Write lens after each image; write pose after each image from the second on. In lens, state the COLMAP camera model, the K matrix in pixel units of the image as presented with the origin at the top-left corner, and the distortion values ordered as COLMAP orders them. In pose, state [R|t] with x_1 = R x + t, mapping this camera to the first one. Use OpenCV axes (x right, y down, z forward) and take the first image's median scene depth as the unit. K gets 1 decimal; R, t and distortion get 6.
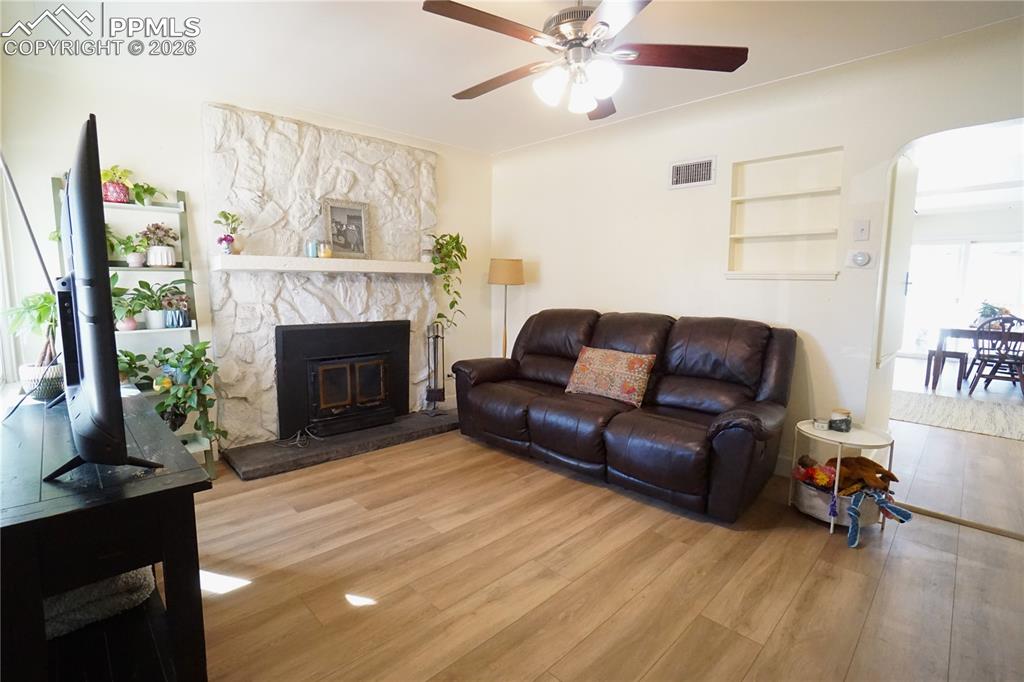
lens RADIAL K [[472.1, 0, 507.8], [0, 472.1, 338.7], [0, 0, 1]] dist [-0.065403, 0.022574]
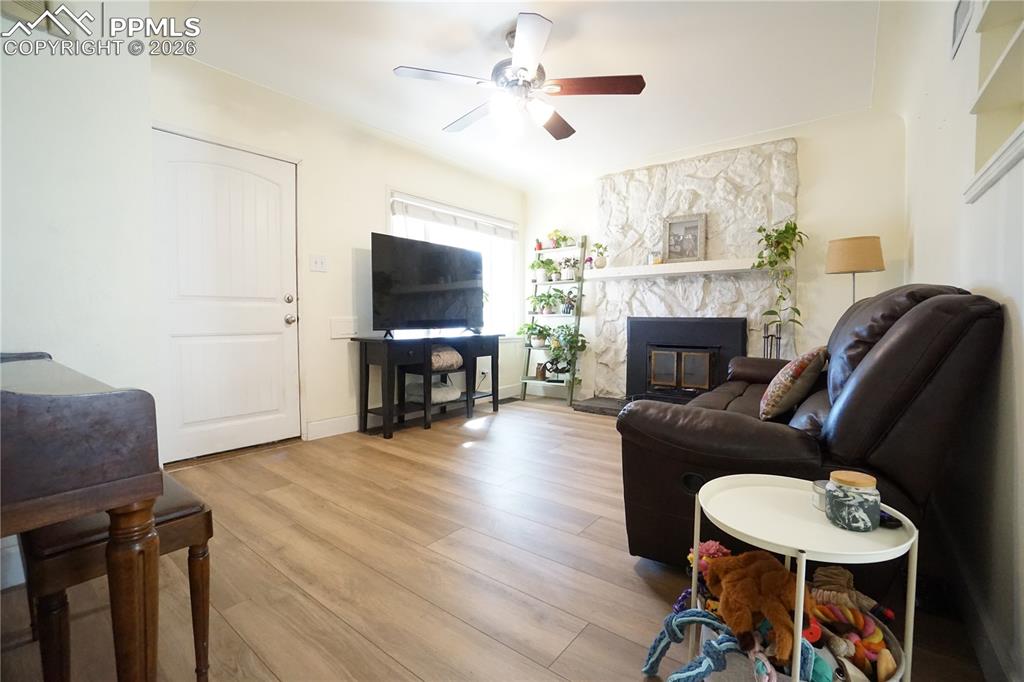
lens RADIAL K [[452.3, 0, 508.5], [0, 452.3, 337.9], [0, 0, 1]] dist [-0.065340, 0.024270]
pose [[0.126871, 0.034050, -0.991335, 0.792123], [-0.108577, 0.993882, 0.020242, 0.045551], [0.985959, 0.105068, 0.129792, 0.465602]]
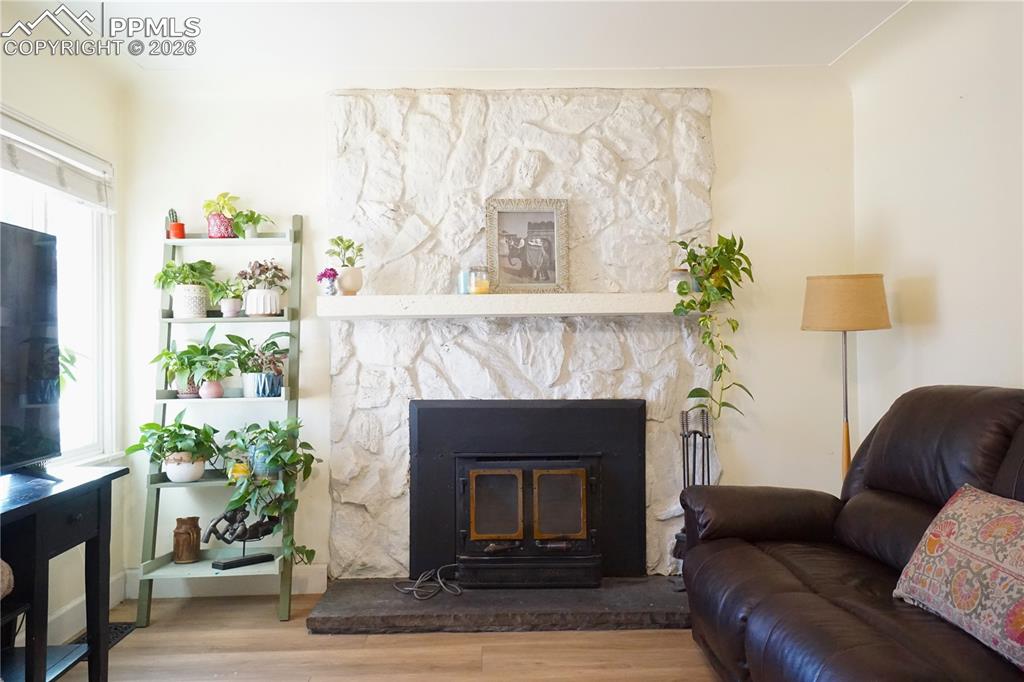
lens RADIAL K [[754.9, 0, 512.0], [0, 754.9, 341.0], [0, 0, 1]] dist [0.025134, 0.002027]
pose [[0.735020, -0.018297, -0.677799, 0.327285], [-0.059752, 0.993999, -0.091629, -0.020995], [0.675408, 0.107849, 0.729515, 0.301968]]
